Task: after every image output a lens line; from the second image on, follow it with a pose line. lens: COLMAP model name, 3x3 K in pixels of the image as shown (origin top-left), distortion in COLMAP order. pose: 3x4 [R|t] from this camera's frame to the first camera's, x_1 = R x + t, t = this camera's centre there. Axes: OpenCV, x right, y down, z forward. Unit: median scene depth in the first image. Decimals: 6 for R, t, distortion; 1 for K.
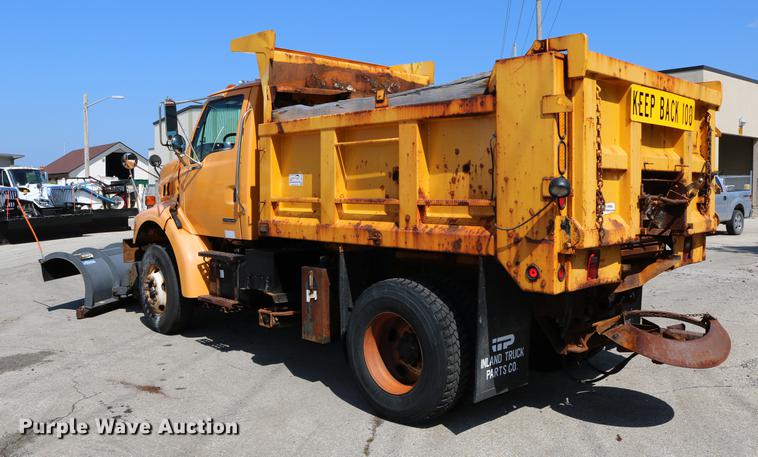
lens RADIAL K [[669.7, 0, 376.3], [0, 669.7, 210.1], [0, 0, 1]] dist [-0.116133, 0.014416]
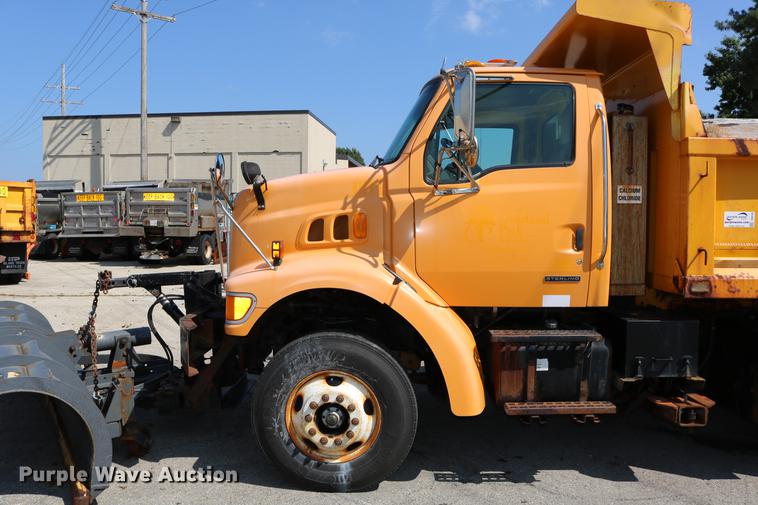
lens RADIAL K [[627.1, 0, 379.0], [0, 627.1, 252.5], [0, 0, 1]] dist [-0.159668, 0.142894]
pose [[0.688399, -0.031545, 0.724646, -1.149666], [0.016940, 0.999481, 0.027416, -0.043511], [-0.725134, -0.006597, 0.688576, 1.076412]]
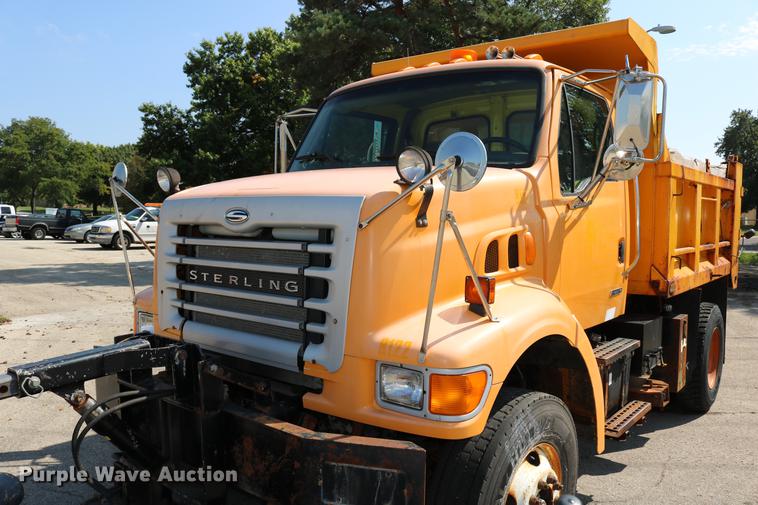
lens RADIAL K [[627.1, 0, 379.0], [0, 627.1, 252.5], [0, 0, 1]] dist [-0.159668, 0.142894]
pose [[-0.130466, -0.059676, 0.989655, -1.163397], [0.021490, 0.997782, 0.062999, -0.098033], [-0.991220, 0.029487, -0.128894, 1.948751]]
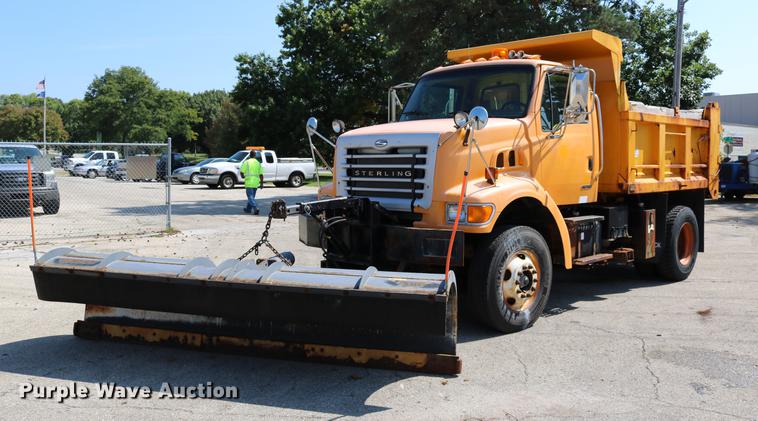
lens RADIAL K [[662.4, 0, 377.4], [0, 662.4, 191.5], [0, 0, 1]] dist [-0.127259, 0.000125]
pose [[0.002559, -0.047157, 0.998884, -1.982695], [0.031782, 0.998387, 0.047053, -0.060223], [-0.999492, 0.031626, 0.004053, 2.016962]]
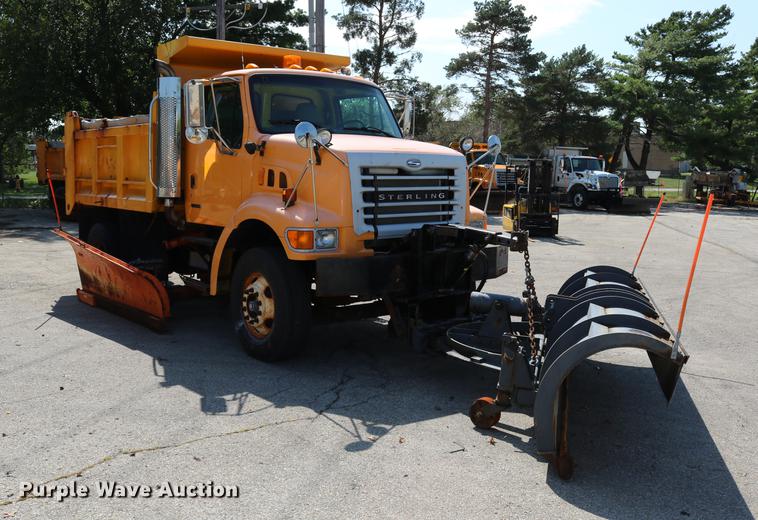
lens RADIAL K [[739.0, 0, 376.5], [0, 739.0, 246.9], [0, 0, 1]] dist [-0.128136, 0.024058]
pose [[-0.999226, -0.016090, 0.035906, -0.478316], [-0.010968, 0.990300, 0.138513, -0.136234], [-0.037786, 0.138012, -0.989710, 3.517169]]
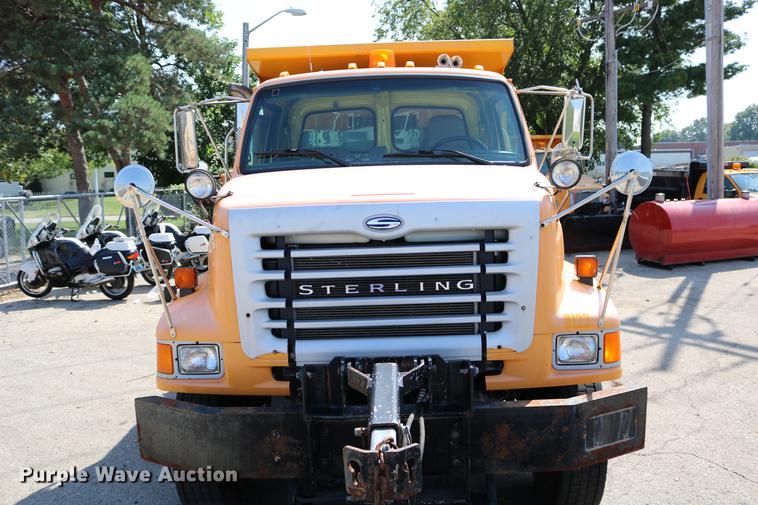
lens RADIAL K [[627.1, 0, 379.0], [0, 627.1, 252.5], [0, 0, 1]] dist [-0.159668, 0.142894]
pose [[-0.722286, -0.058971, 0.689076, -0.941427], [0.054133, 0.988481, 0.141335, -0.159905], [-0.689473, 0.139386, -0.710773, 2.478287]]
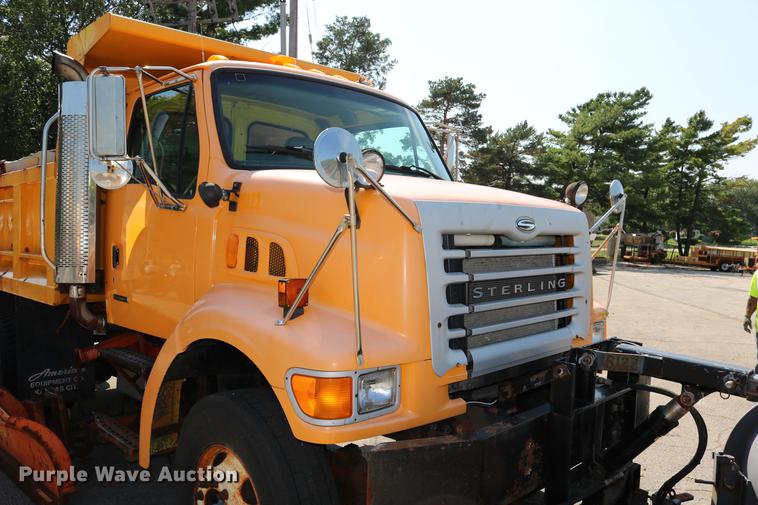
lens RADIAL K [[627.1, 0, 379.0], [0, 627.1, 252.5], [0, 0, 1]] dist [-0.159668, 0.142894]
pose [[-0.999070, -0.007957, -0.042369, -0.312293], [-0.010645, 0.997919, 0.063591, -0.109186], [0.041775, 0.063983, -0.997076, 2.670686]]
